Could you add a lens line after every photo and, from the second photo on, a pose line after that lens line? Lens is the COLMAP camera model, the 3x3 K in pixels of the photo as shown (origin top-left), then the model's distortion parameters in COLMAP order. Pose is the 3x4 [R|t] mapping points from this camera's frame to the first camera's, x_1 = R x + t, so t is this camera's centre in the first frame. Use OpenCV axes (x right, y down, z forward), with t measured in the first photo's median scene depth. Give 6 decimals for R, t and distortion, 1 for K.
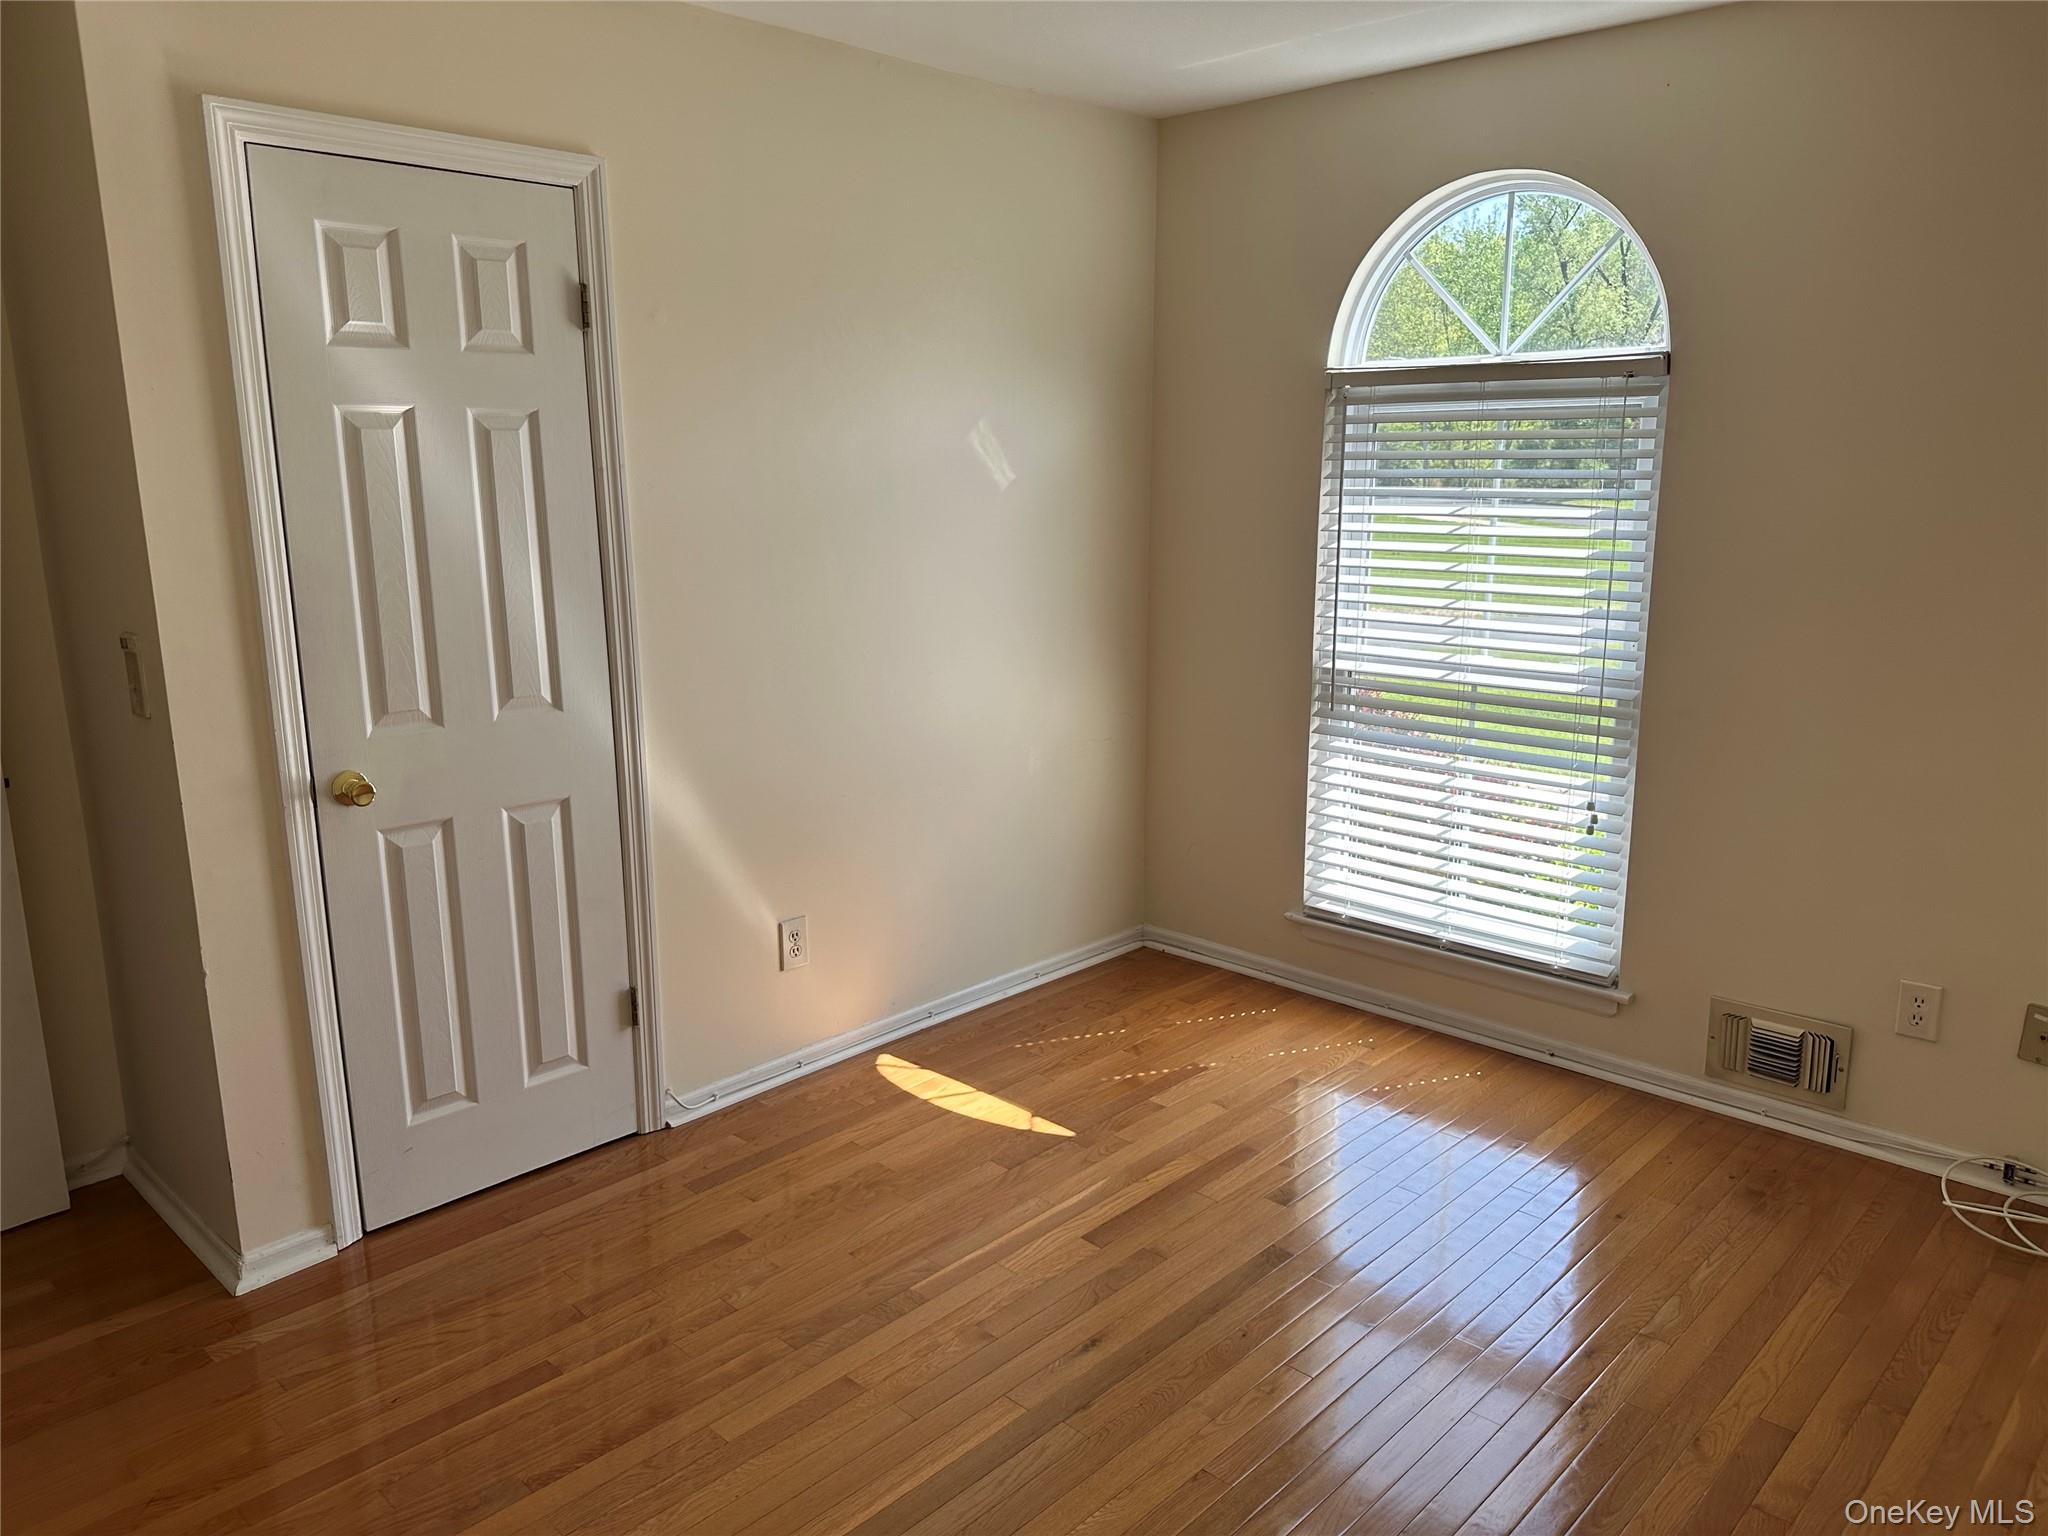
lens RADIAL K [[1424.3, 0, 1019.0], [0, 1424.3, 803.8], [0, 0, 1]] dist [0.086910, -0.147276]
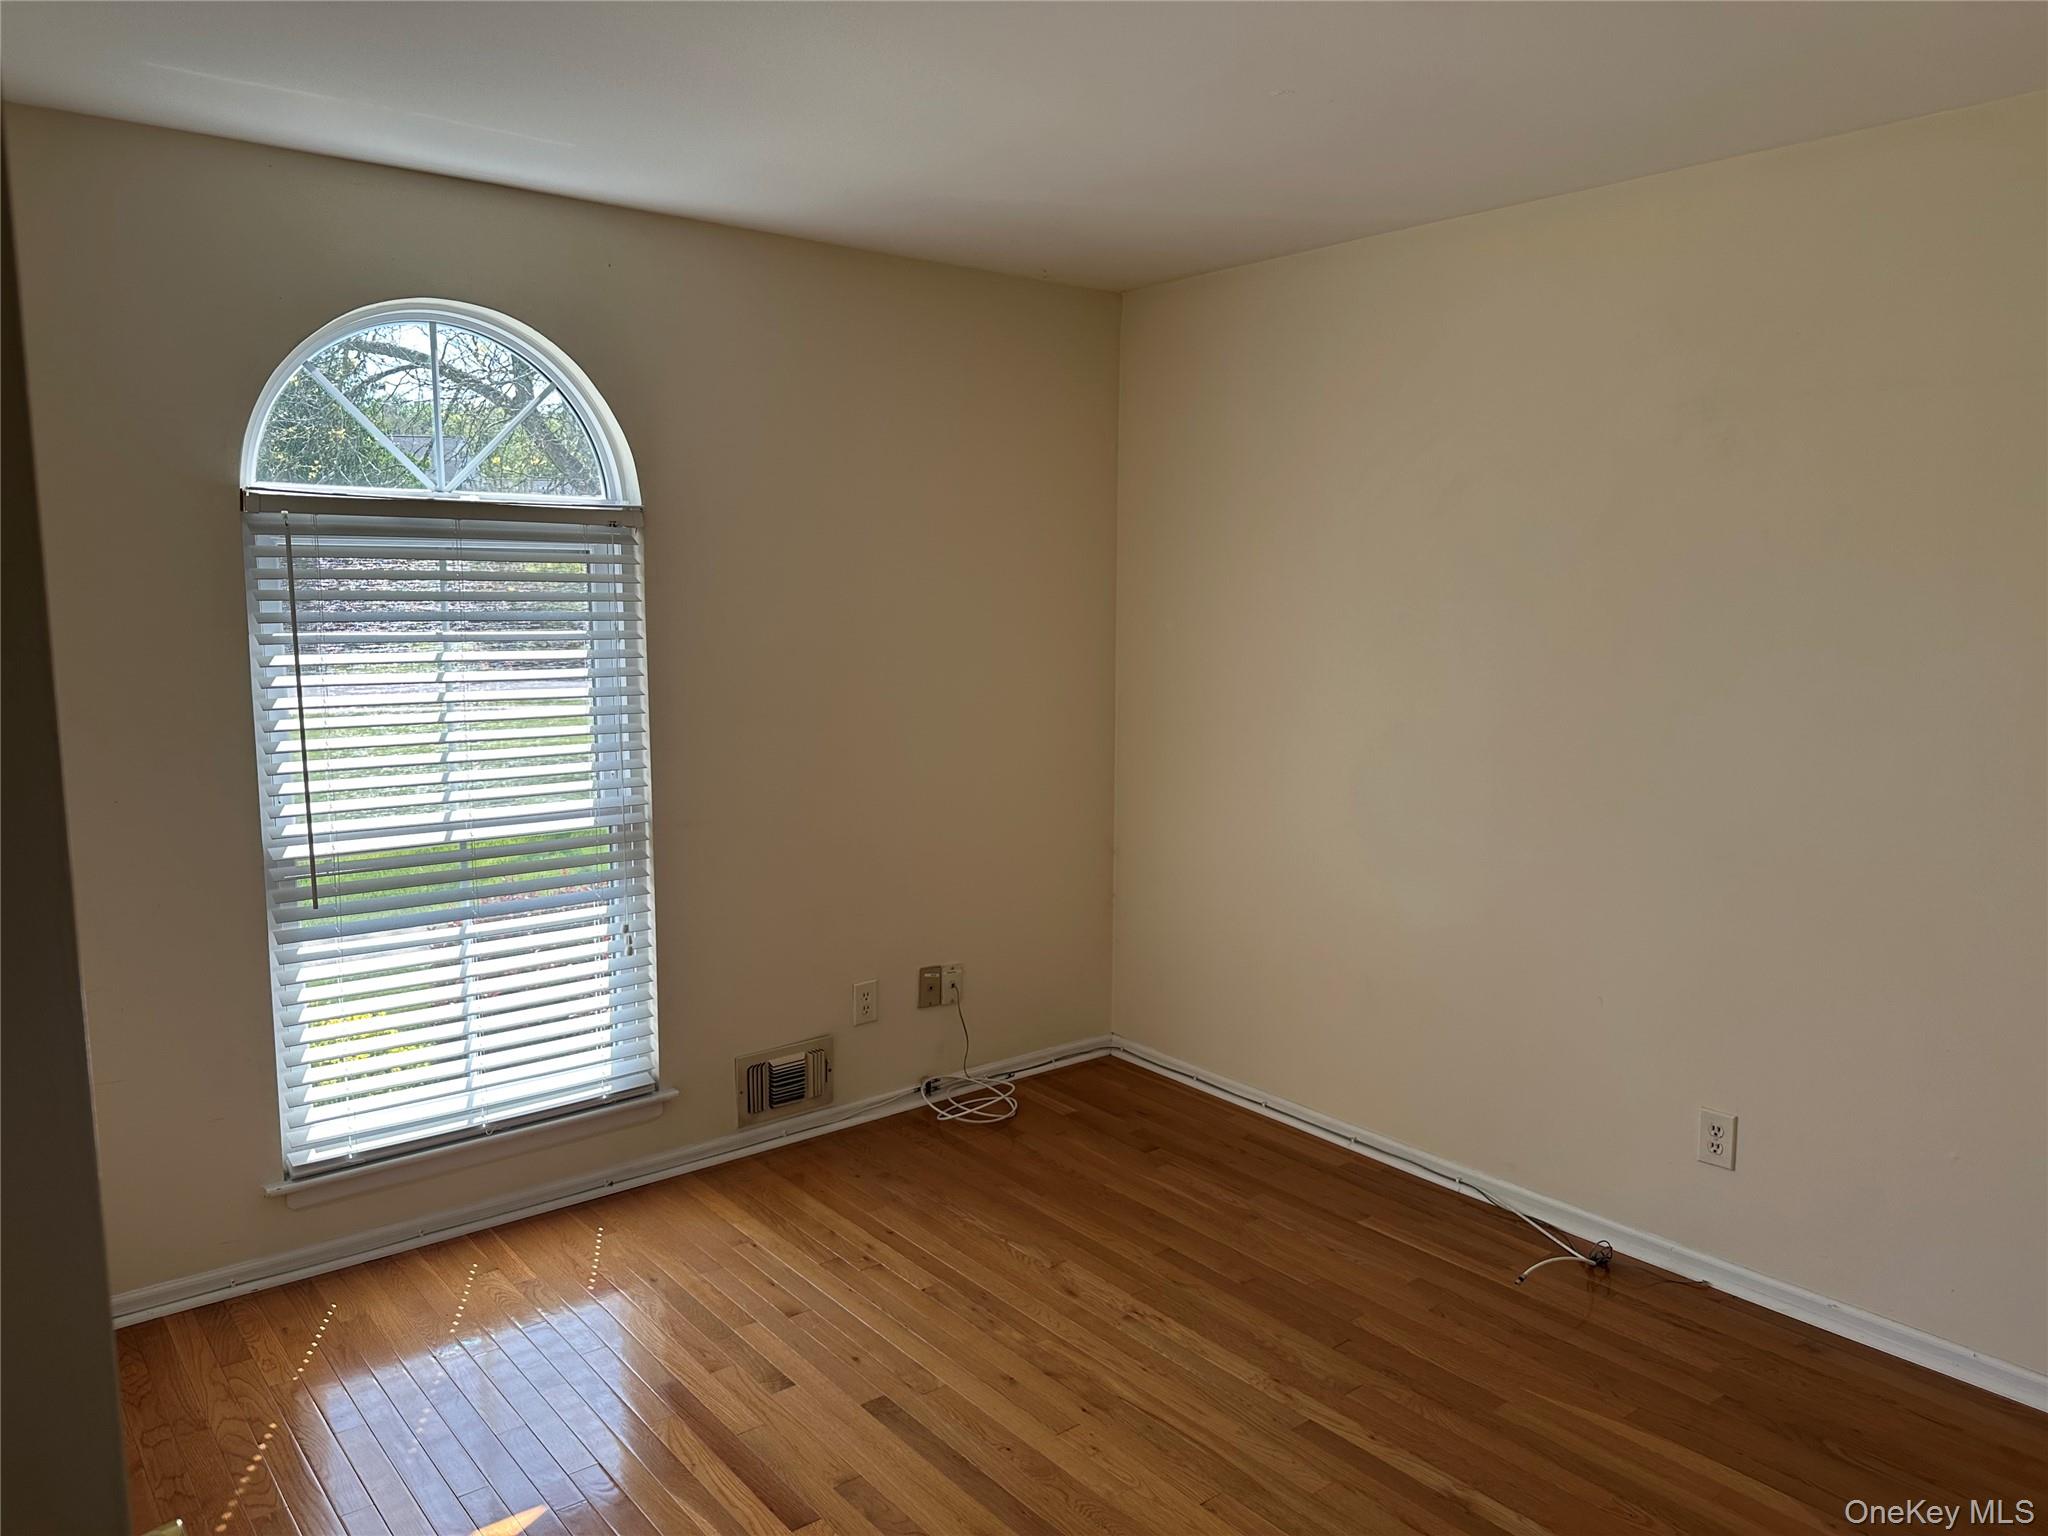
lens RADIAL K [[1424.3, 0, 1019.0], [0, 1424.3, 803.8], [0, 0, 1]] dist [0.086910, -0.147276]
pose [[0.117831, -0.138228, 0.983366, -0.569472], [0.230080, 0.967118, 0.108375, -0.130764], [-0.966012, 0.213483, 0.145759, 0.546099]]
